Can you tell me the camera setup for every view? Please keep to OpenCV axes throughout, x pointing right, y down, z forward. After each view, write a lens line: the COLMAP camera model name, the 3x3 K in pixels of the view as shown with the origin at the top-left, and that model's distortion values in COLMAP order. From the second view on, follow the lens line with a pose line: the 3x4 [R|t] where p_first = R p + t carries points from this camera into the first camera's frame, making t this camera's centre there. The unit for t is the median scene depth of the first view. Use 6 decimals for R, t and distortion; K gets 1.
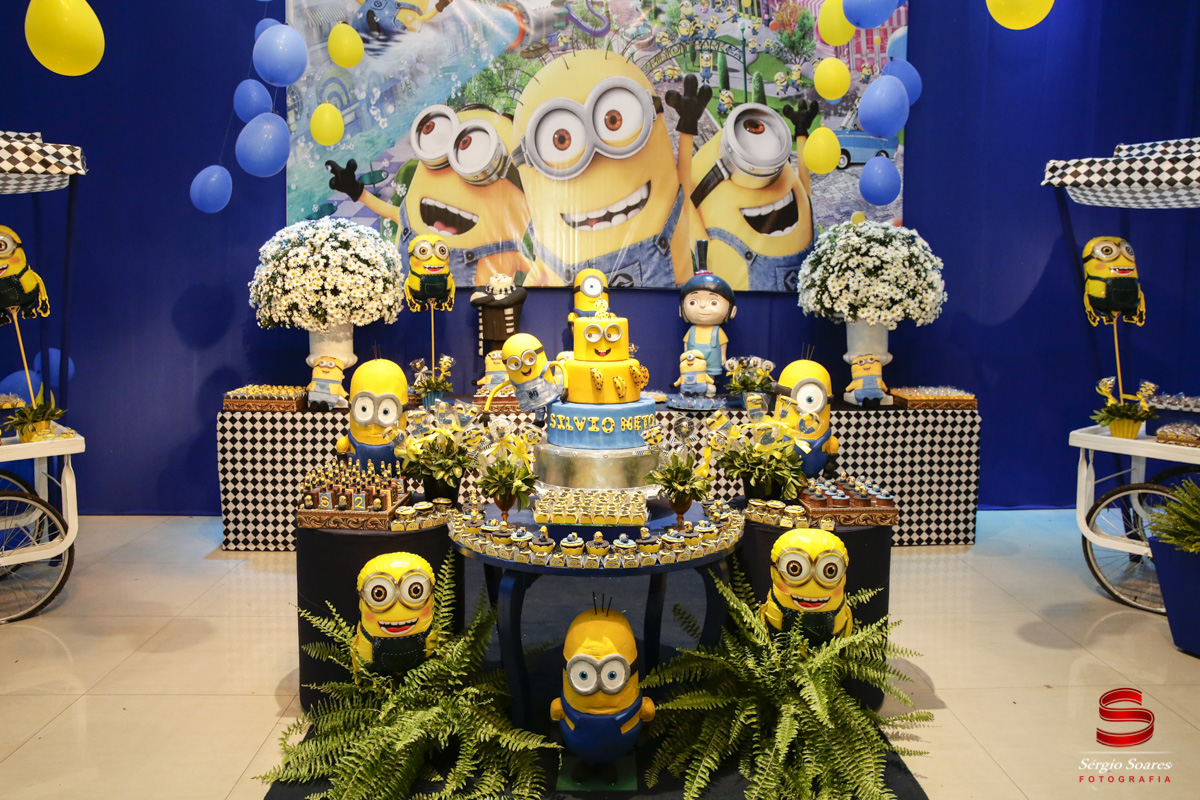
lens RADIAL K [[897.7, 0, 598.6], [0, 897.7, 336.7], [0, 0, 1]] dist [-0.079139, 0.053188]
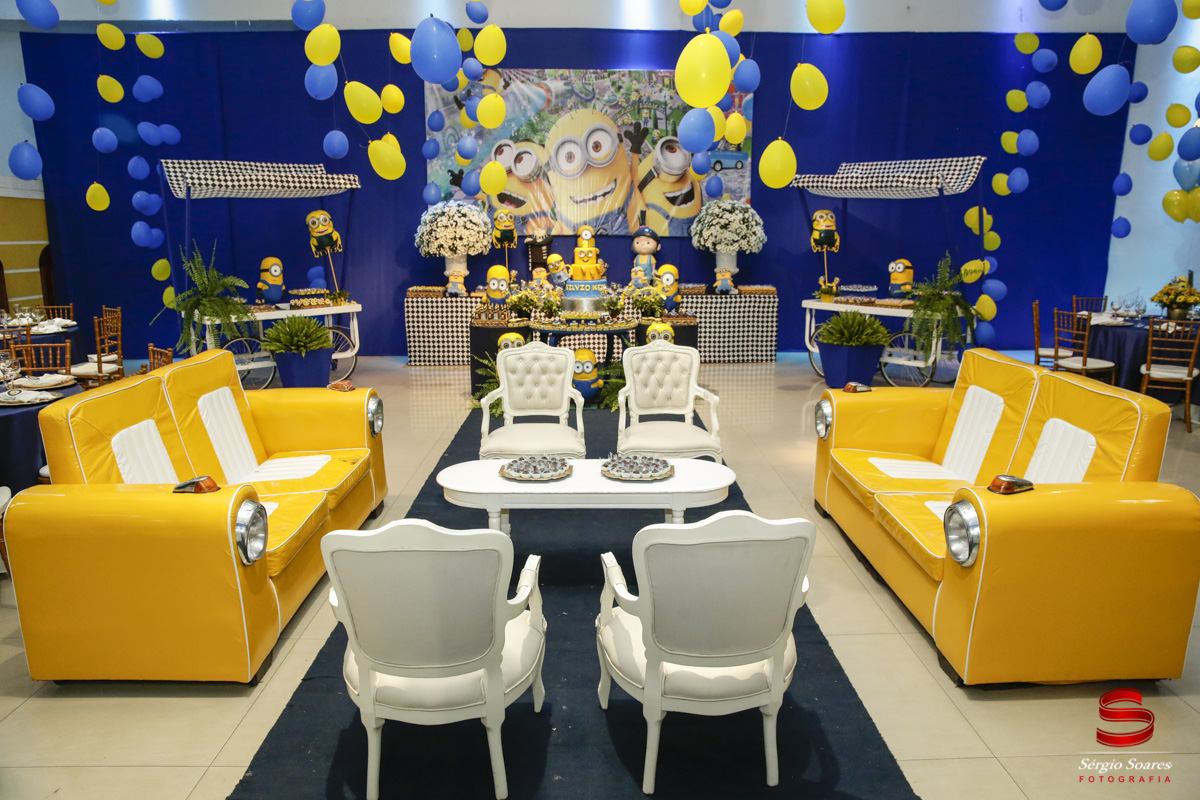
lens RADIAL K [[820.1, 0, 603.0], [0, 820.1, 394.8], [0, 0, 1]] dist [-0.077448, 0.000760]
pose [[0.999944, -0.006129, -0.008573, 0.045128], [0.007268, 0.990142, 0.139878, 0.043592], [0.007632, -0.139932, 0.990132, -0.872177]]
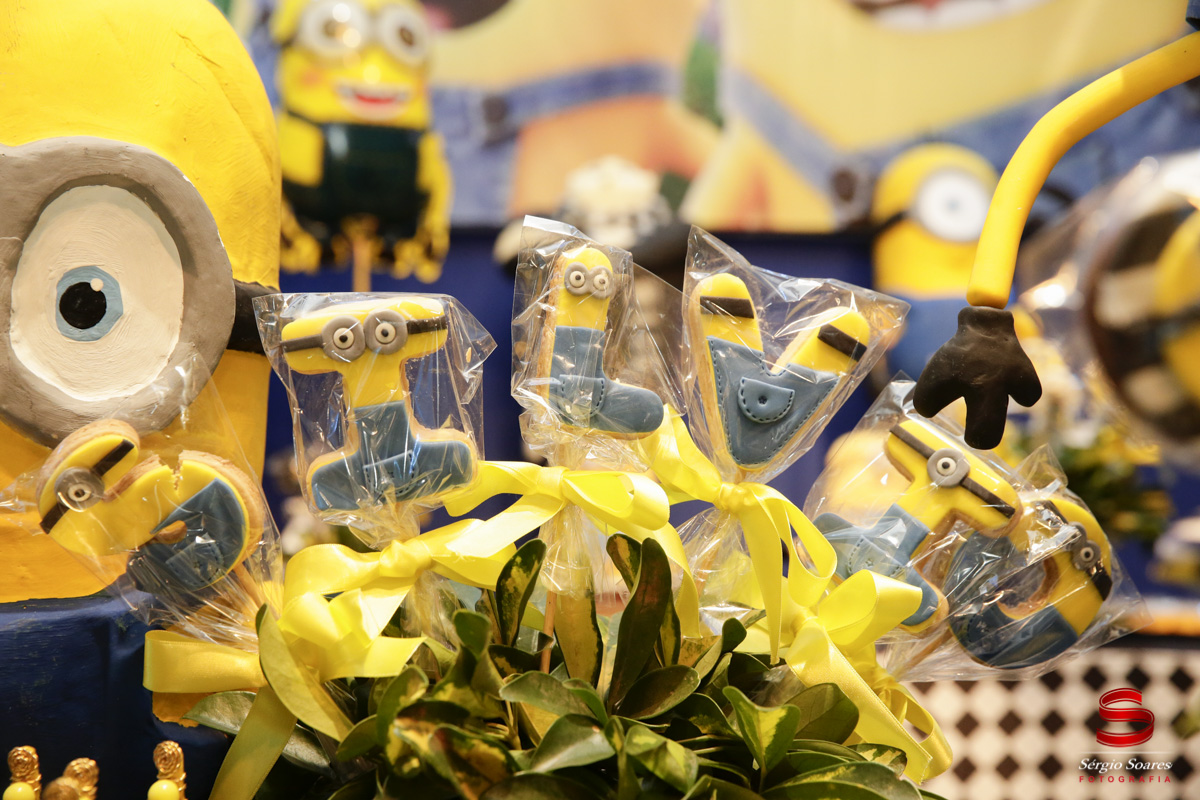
lens RADIAL K [[1840.8, 0, 600.6], [0, 1840.8, 400.4], [0, 0, 1]] dist [0.053953, 0.000000]
pose [[0.999688, 0.007270, -0.023886, -0.106011], [-0.010282, 0.991657, -0.128495, 0.078964], [0.022752, 0.128701, 0.991422, 0.488104]]
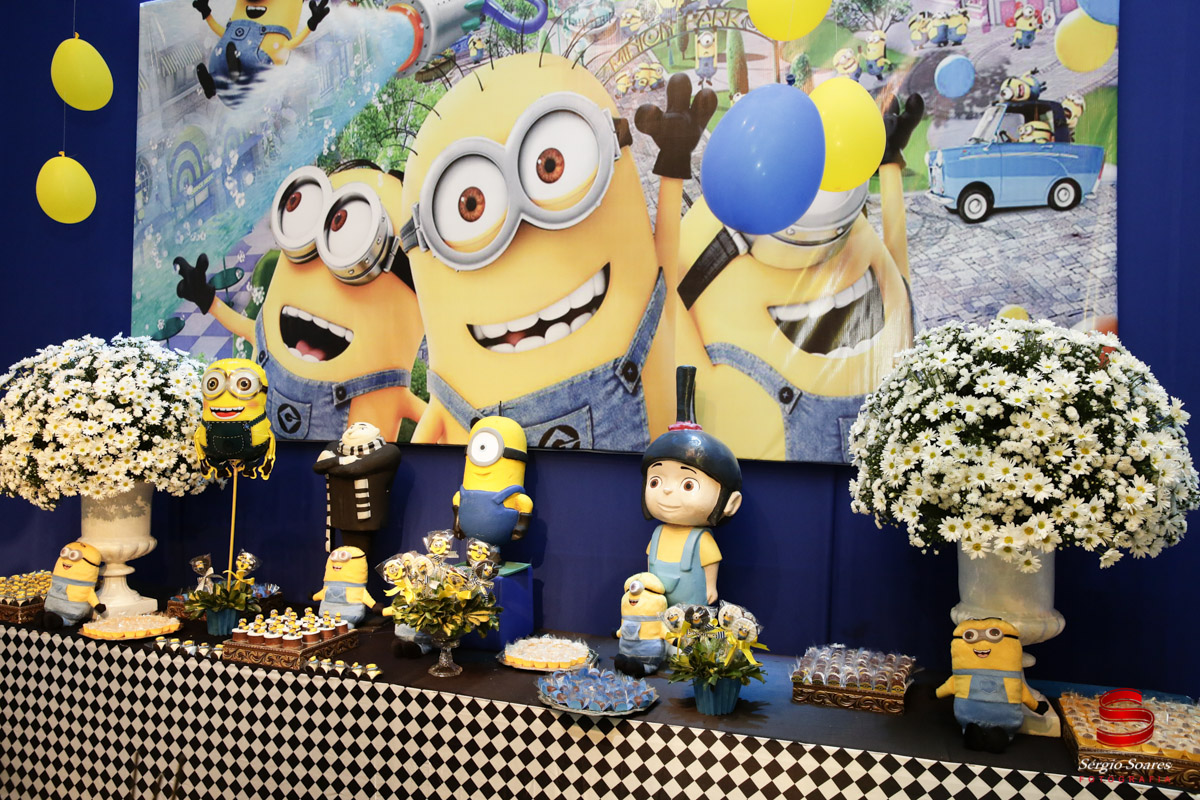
lens RADIAL K [[867.1, 0, 602.1], [0, 867.1, 399.0], [0, 0, 1]] dist [-0.059596, 0.023091]
pose [[0.930048, 0.006573, -0.367380, 0.283856], [-0.039420, 0.995854, -0.081977, -0.046830], [0.365318, 0.090725, 0.926451, 0.543129]]
